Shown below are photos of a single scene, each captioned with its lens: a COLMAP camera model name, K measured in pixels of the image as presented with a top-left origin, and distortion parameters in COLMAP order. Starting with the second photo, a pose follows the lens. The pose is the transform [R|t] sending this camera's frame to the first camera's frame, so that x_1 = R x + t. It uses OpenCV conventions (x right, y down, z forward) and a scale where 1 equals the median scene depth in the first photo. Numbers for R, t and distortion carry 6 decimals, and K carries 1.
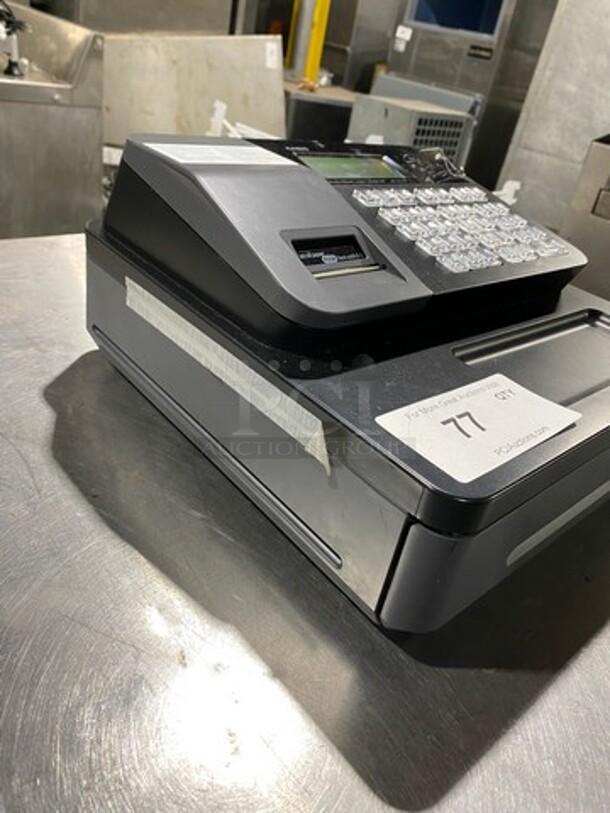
lens RADIAL K [[619.6, 0, 305.9], [0, 619.6, 407.3], [0, 0, 1]] dist [0.038164, -0.000238]
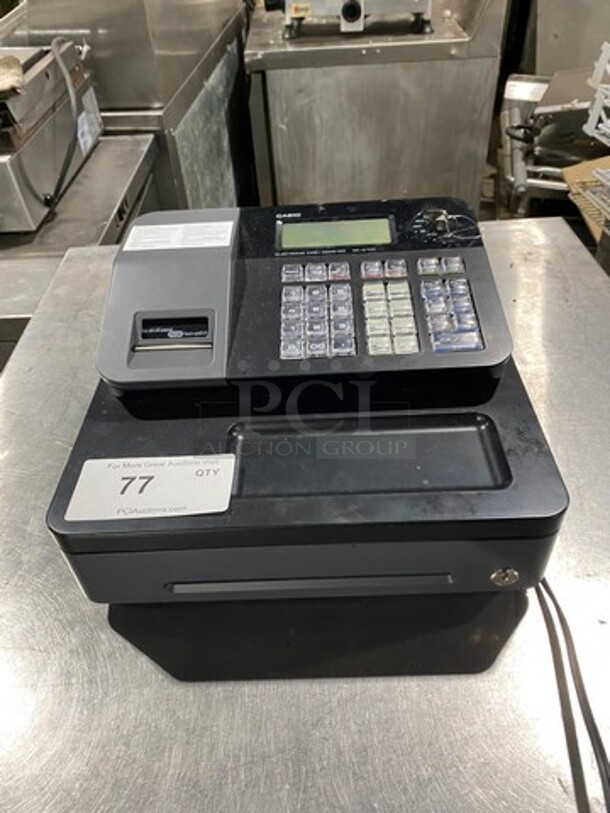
lens RADIAL K [[619.6, 0, 307.4], [0, 619.6, 407.8], [0, 0, 1]] dist [0.038164, -0.000238]
pose [[0.739319, 0.269580, -0.617037, 1.085373], [-0.188536, 0.962583, 0.194648, -0.387089], [0.646422, -0.027574, 0.762481, 0.147292]]
